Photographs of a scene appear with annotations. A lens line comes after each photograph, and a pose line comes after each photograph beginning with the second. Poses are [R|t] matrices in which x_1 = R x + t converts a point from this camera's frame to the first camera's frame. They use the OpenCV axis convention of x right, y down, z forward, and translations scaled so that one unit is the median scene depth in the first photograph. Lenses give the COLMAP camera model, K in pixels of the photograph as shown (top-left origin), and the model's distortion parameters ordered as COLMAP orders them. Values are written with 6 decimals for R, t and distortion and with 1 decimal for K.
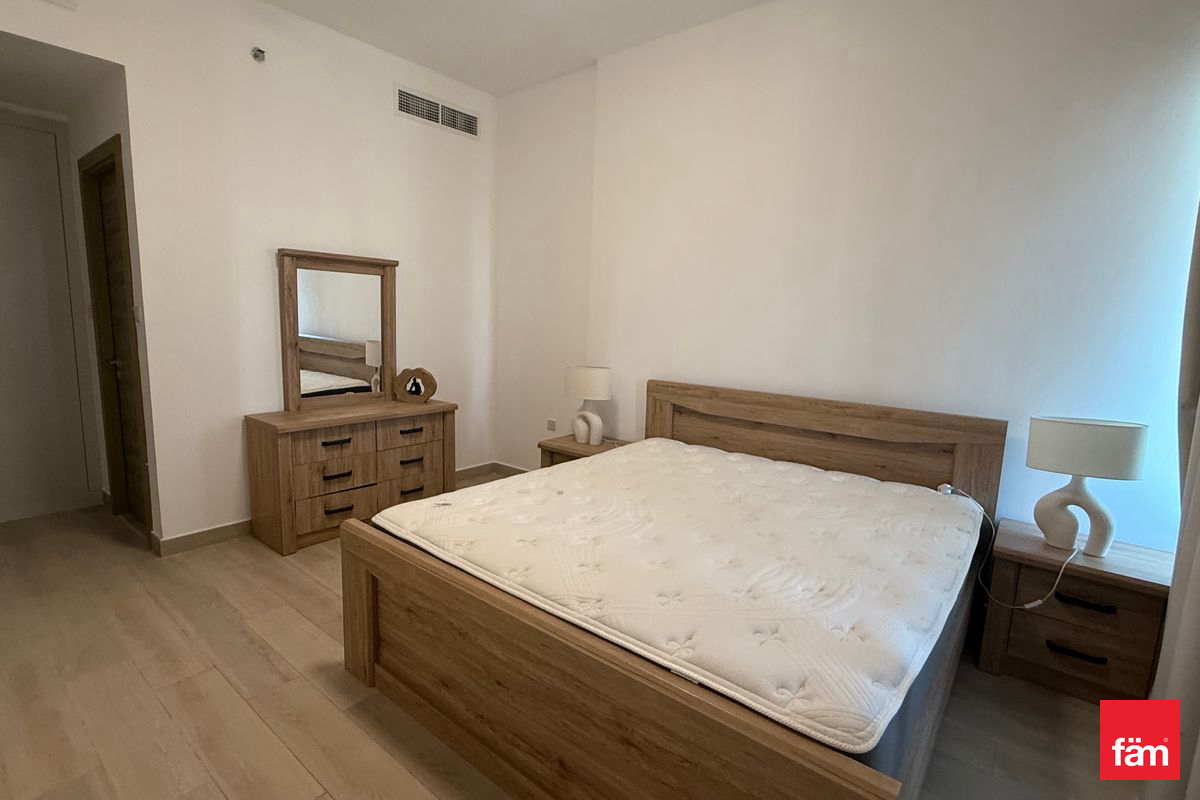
lens RADIAL K [[569.2, 0, 595.4], [0, 569.2, 389.5], [0, 0, 1]] dist [0.002527, 0.000903]
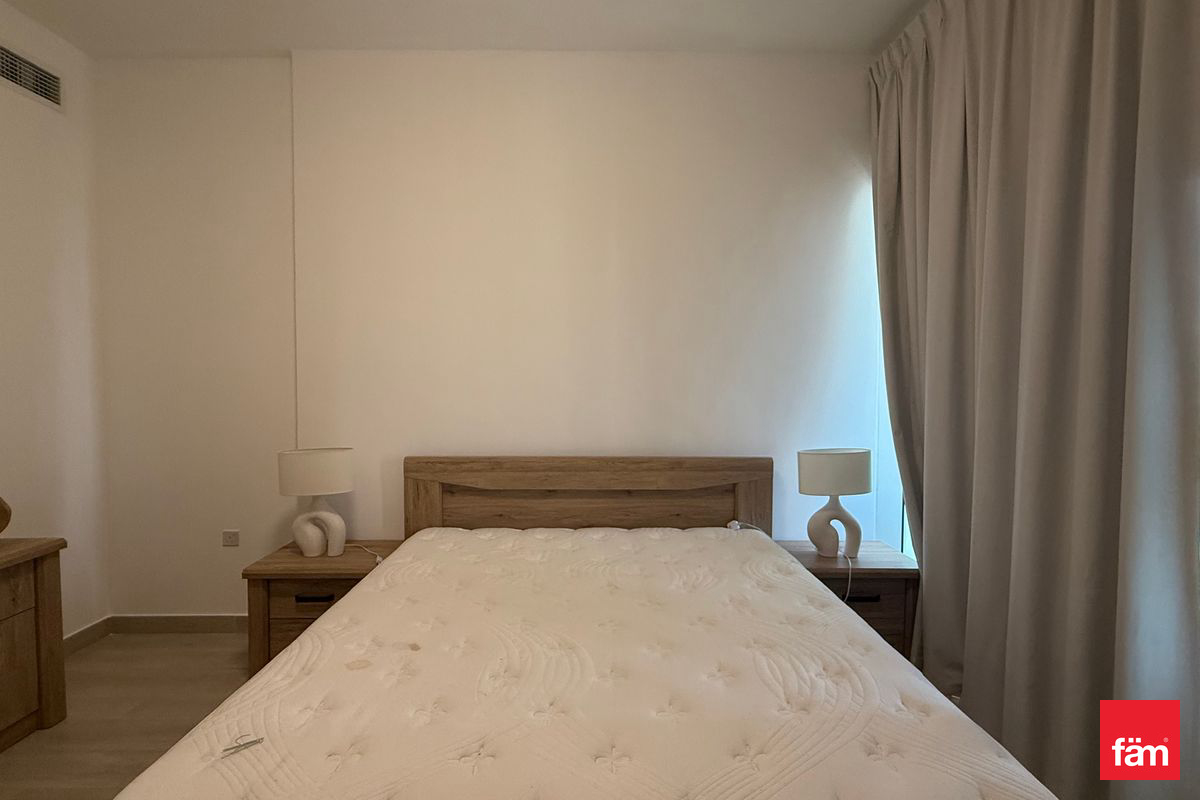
lens RADIAL K [[569.2, 0, 595.4], [0, 569.2, 389.5], [0, 0, 1]] dist [0.002527, 0.000903]
pose [[0.772314, -0.047904, 0.633432, -0.235019], [0.106034, 0.992885, -0.054194, -0.046774], [-0.626329, 0.109020, 0.771898, 0.239492]]
